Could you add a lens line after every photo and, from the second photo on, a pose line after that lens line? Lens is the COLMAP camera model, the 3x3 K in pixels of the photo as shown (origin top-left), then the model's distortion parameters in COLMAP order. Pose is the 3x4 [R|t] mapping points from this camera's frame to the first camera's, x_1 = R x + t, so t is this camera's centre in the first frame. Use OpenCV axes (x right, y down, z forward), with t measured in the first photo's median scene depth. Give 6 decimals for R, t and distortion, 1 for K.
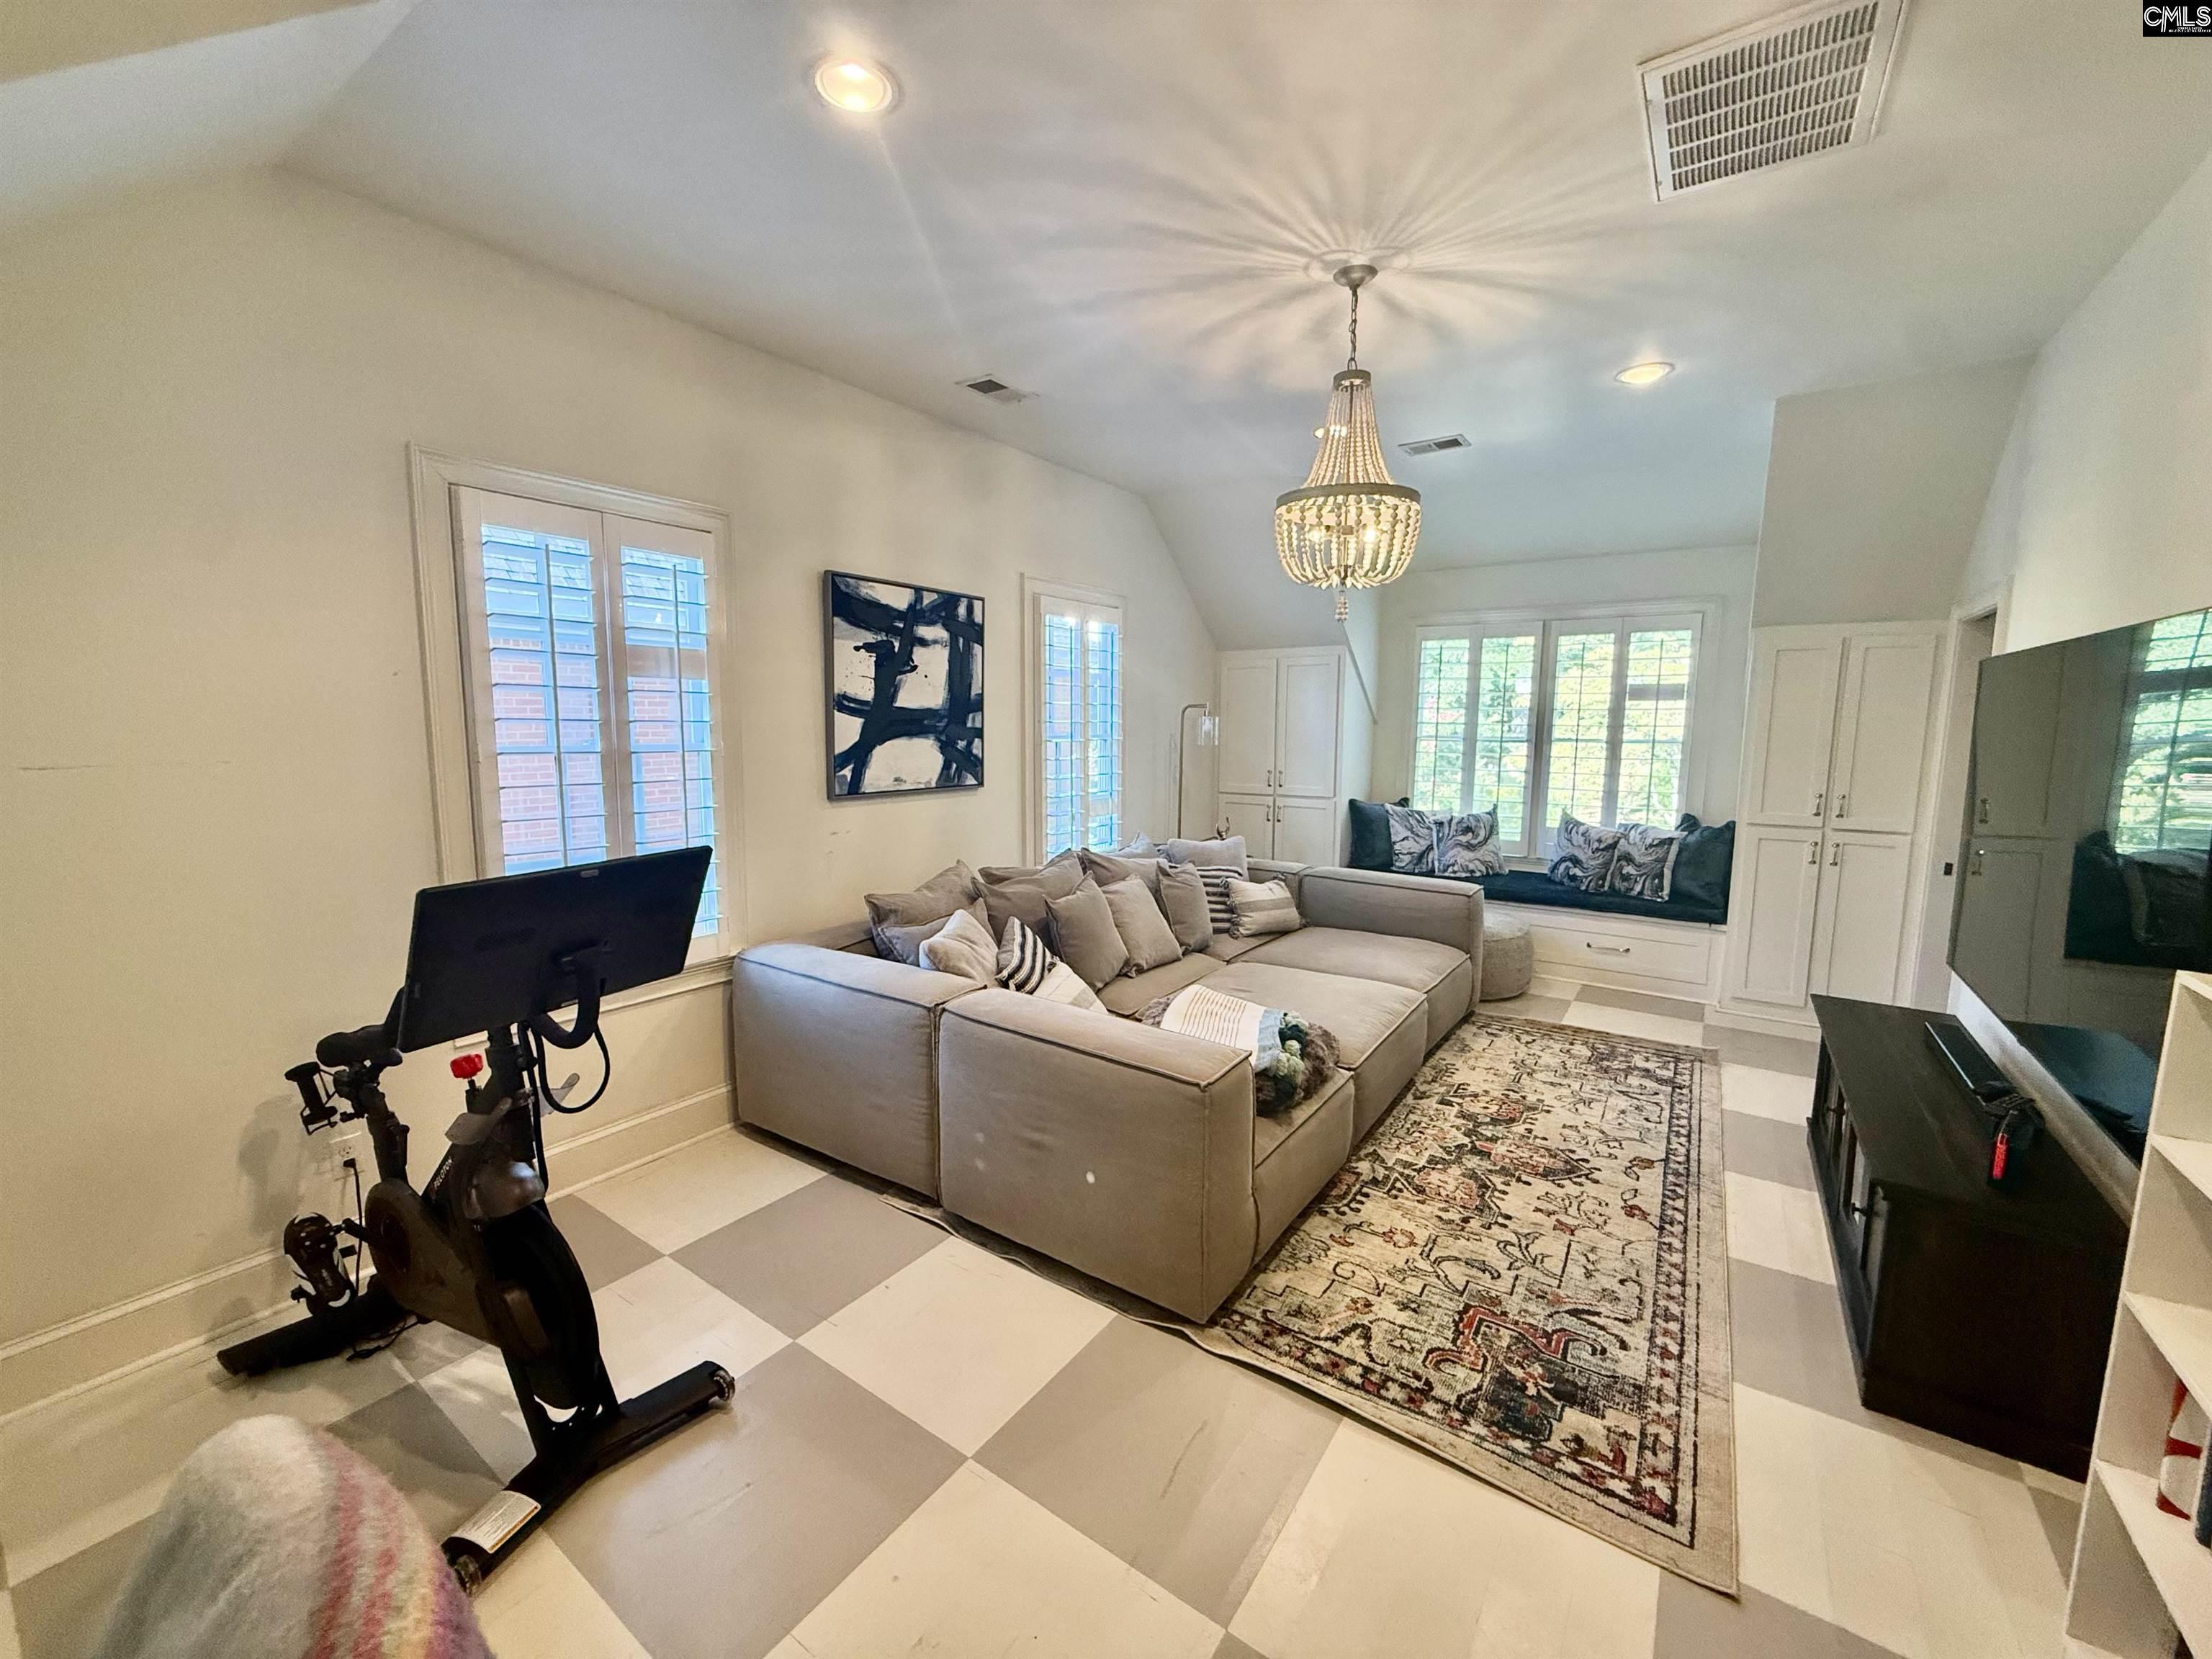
lens RADIAL K [[885.2, 0, 1094.1], [0, 885.2, 828.6], [0, 0, 1]] dist [-0.002967, -0.000326]
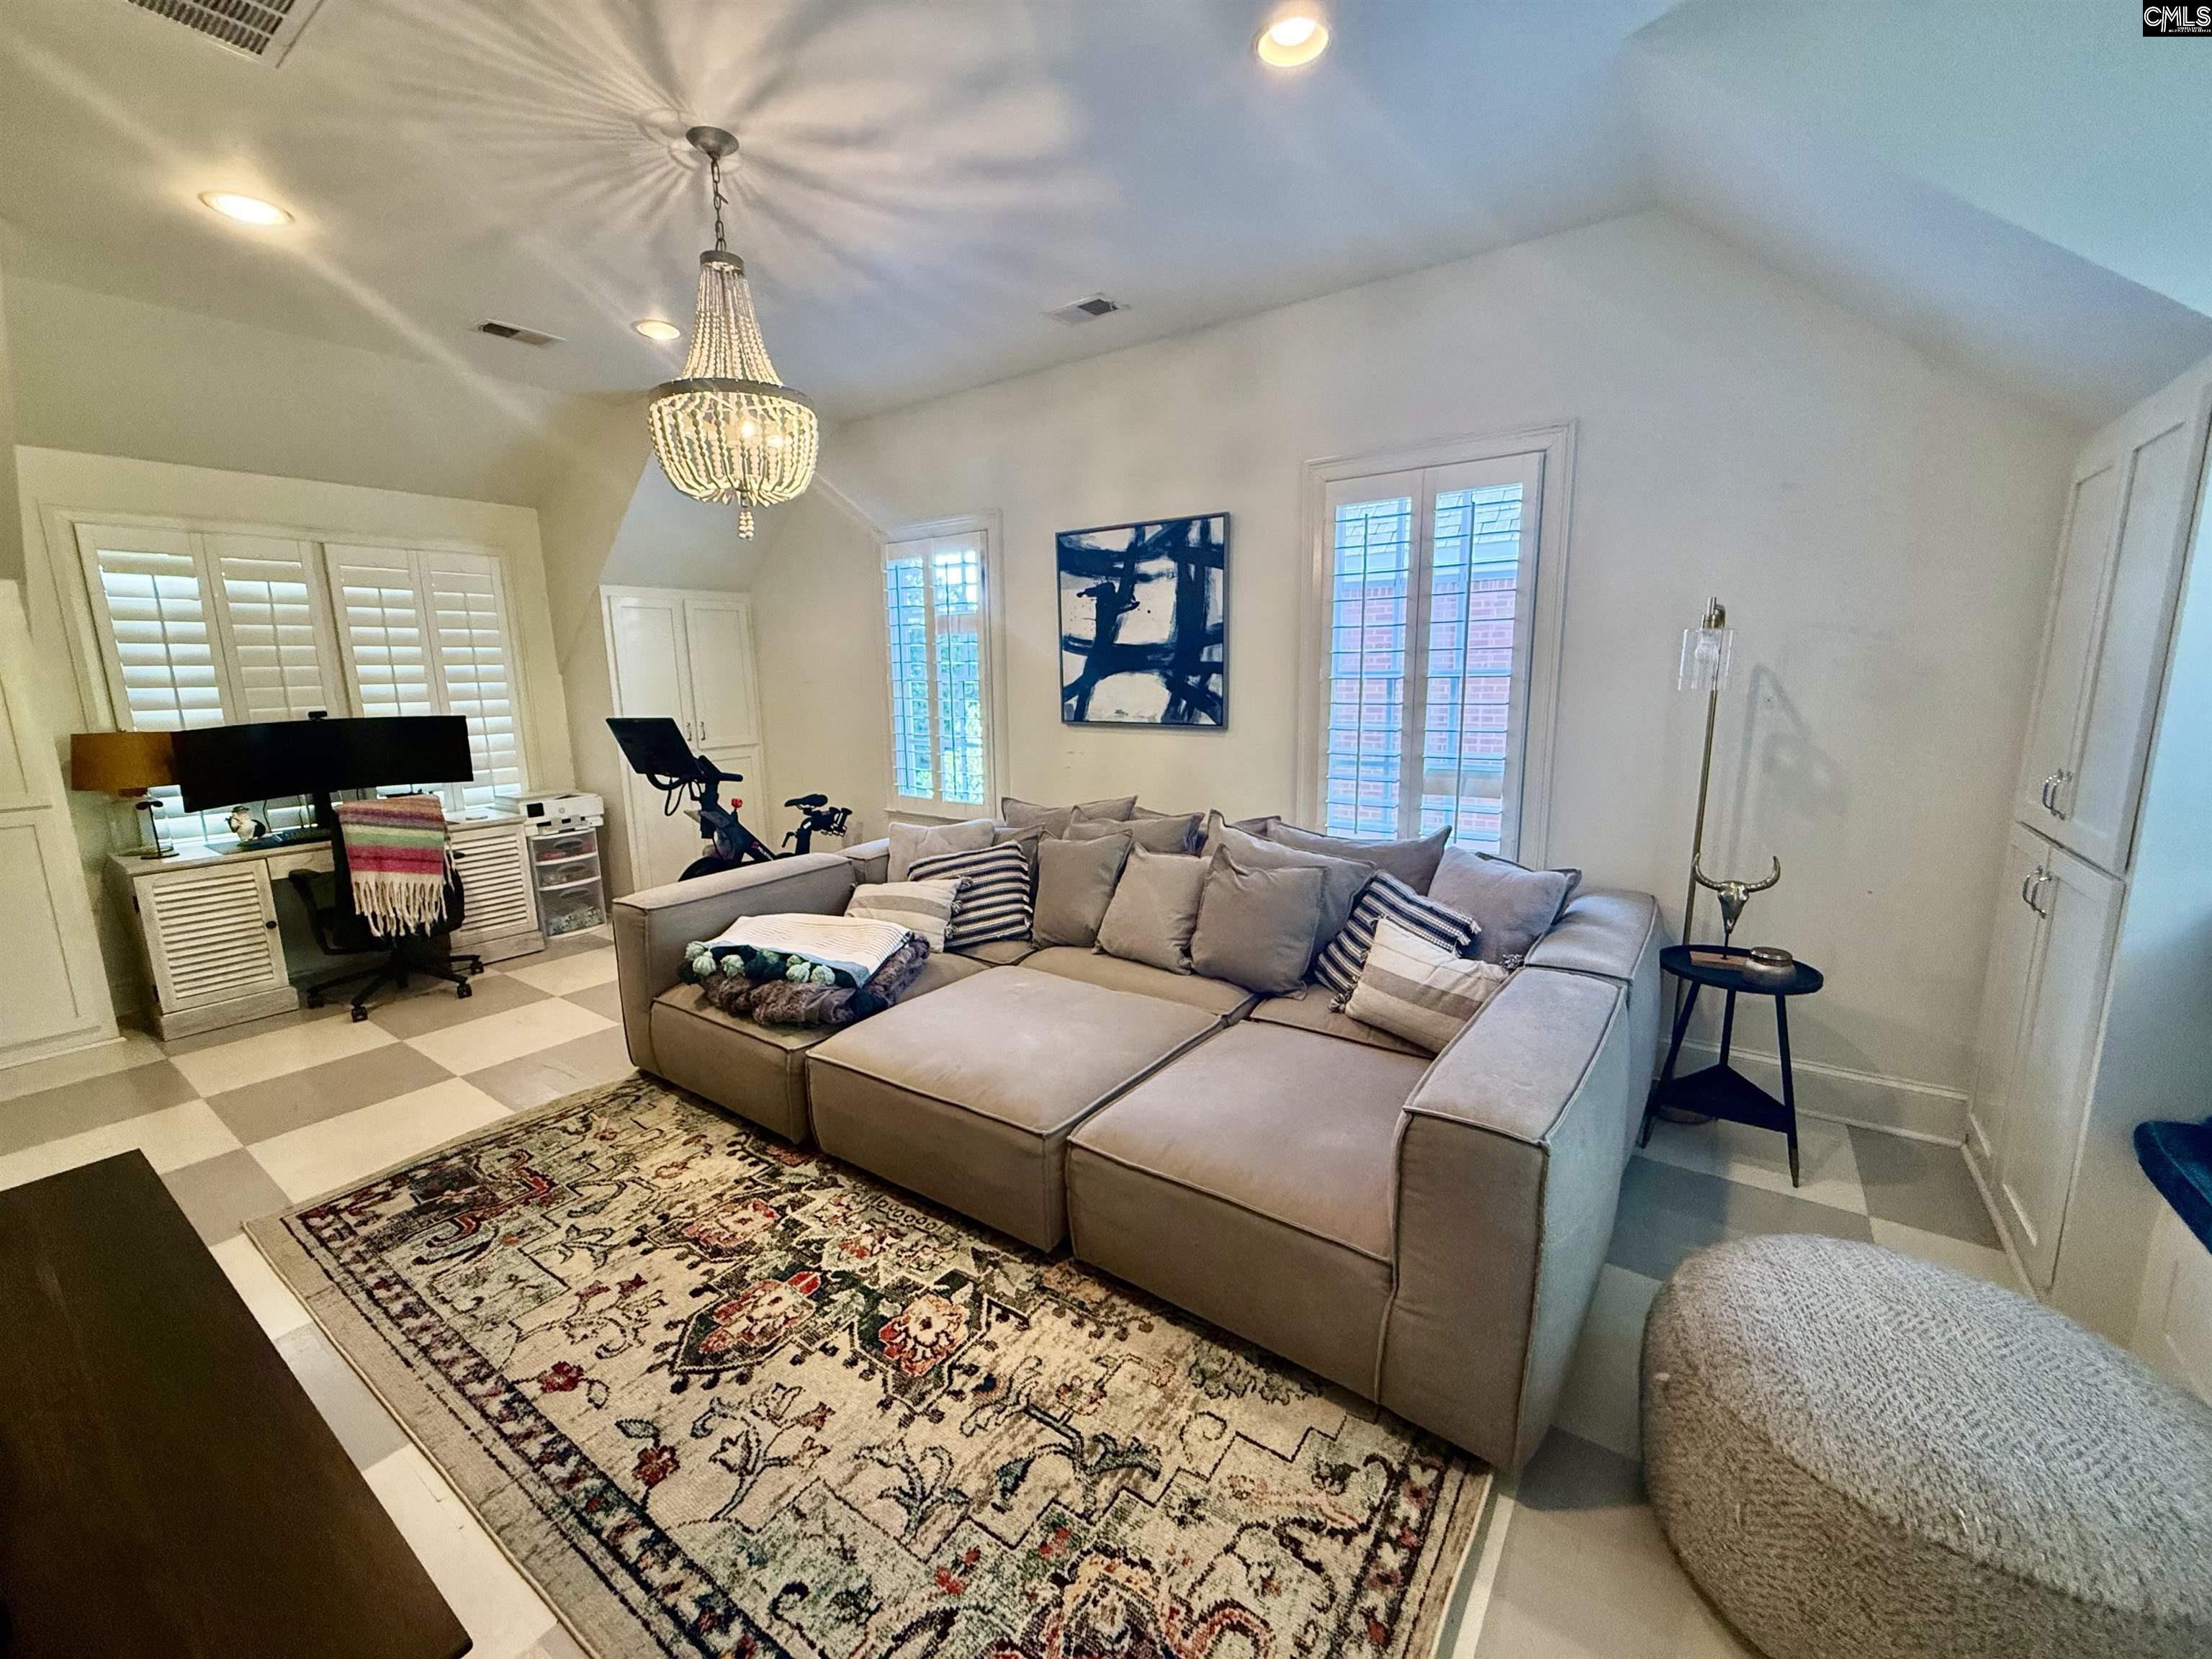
lens RADIAL K [[885.2, 0, 1102.3], [0, 885.2, 829.5], [0, 0, 1]] dist [-0.002967, -0.000326]
pose [[-0.001465, 0.171765, -0.985137, 0.955987], [-0.108793, 0.979263, 0.170902, -0.107229], [0.994063, 0.107426, 0.017252, 1.075880]]
